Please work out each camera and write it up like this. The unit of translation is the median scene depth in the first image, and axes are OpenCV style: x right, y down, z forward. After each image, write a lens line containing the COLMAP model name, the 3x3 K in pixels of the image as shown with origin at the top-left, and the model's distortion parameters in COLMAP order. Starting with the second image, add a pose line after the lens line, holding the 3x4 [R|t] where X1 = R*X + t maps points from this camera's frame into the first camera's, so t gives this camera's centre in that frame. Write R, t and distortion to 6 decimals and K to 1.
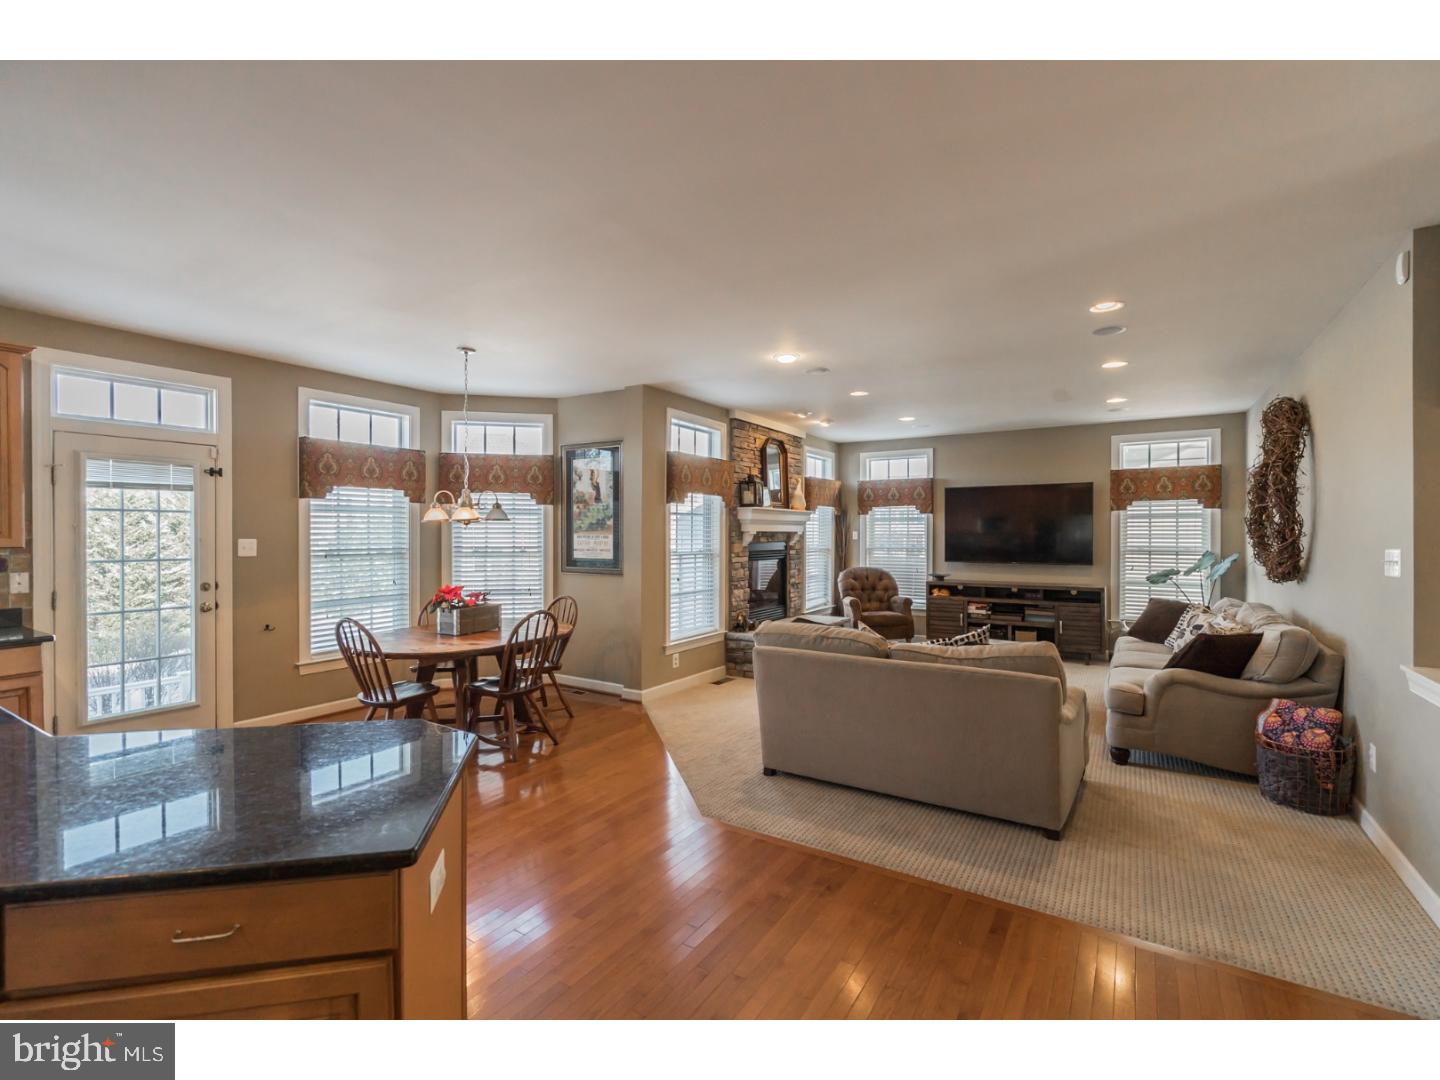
lens RADIAL K [[646.6, 0, 721.5], [0, 646.6, 543.6], [0, 0, 1]] dist [-0.000328, -0.000235]
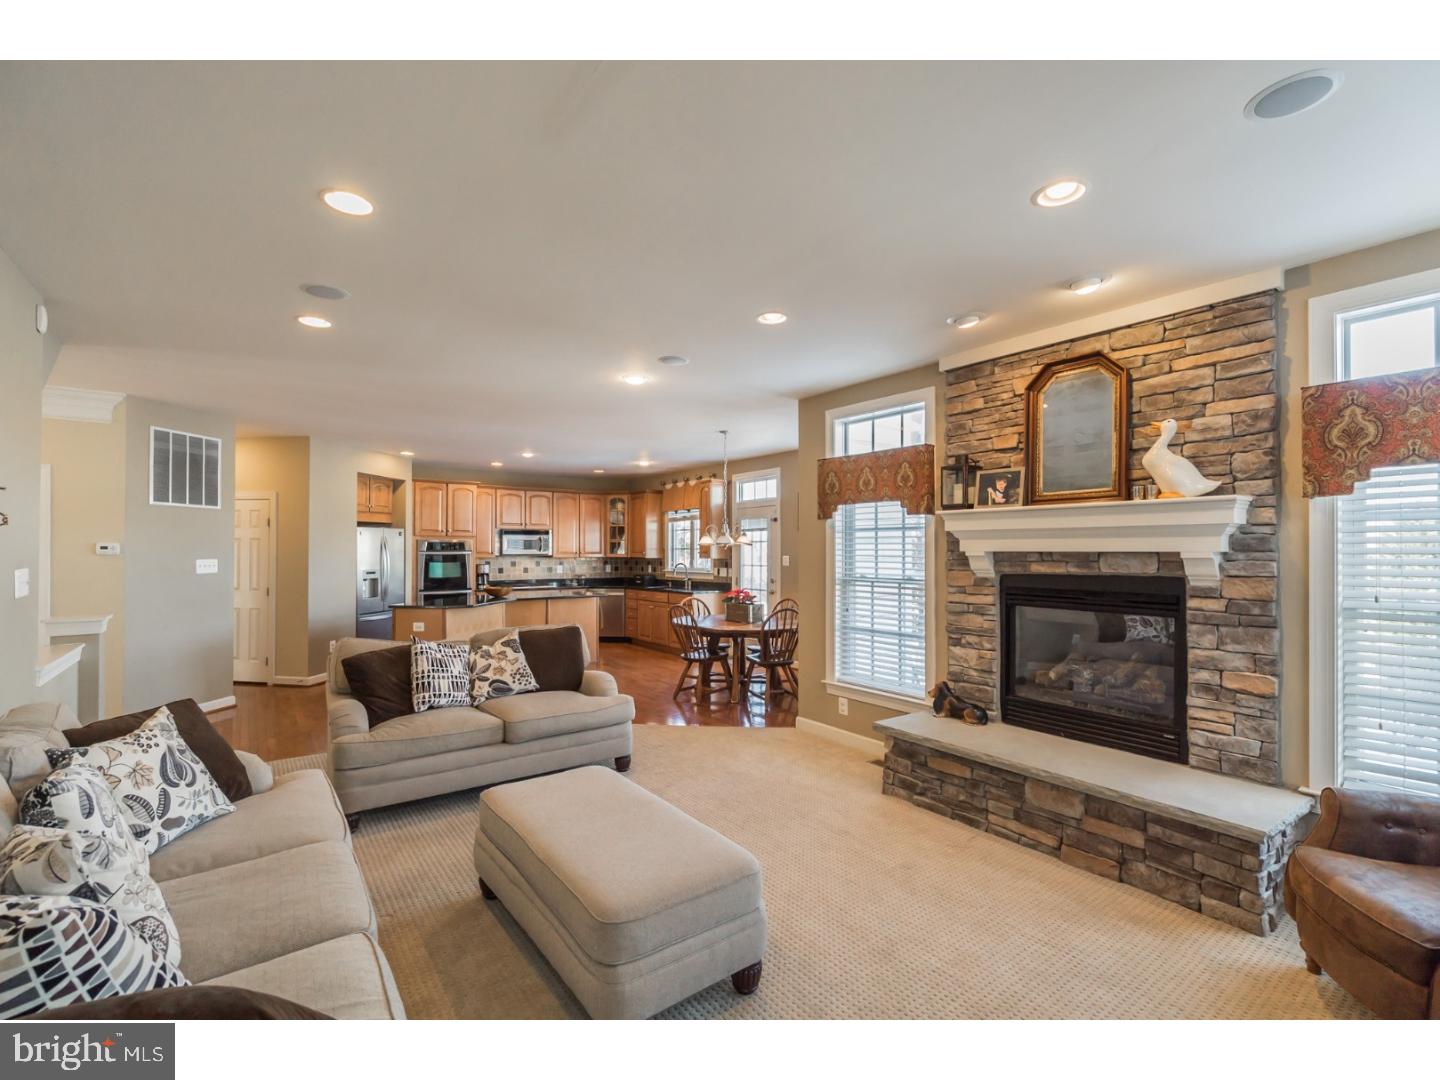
lens RADIAL K [[646.6, 0, 721.5], [0, 646.6, 543.6], [0, 0, 1]] dist [-0.000328, -0.000235]
pose [[-0.348578, -0.007683, -0.937248, 0.737711], [-0.011100, 0.999930, -0.004069, -0.023248], [0.937214, 0.008985, -0.348639, 1.096744]]
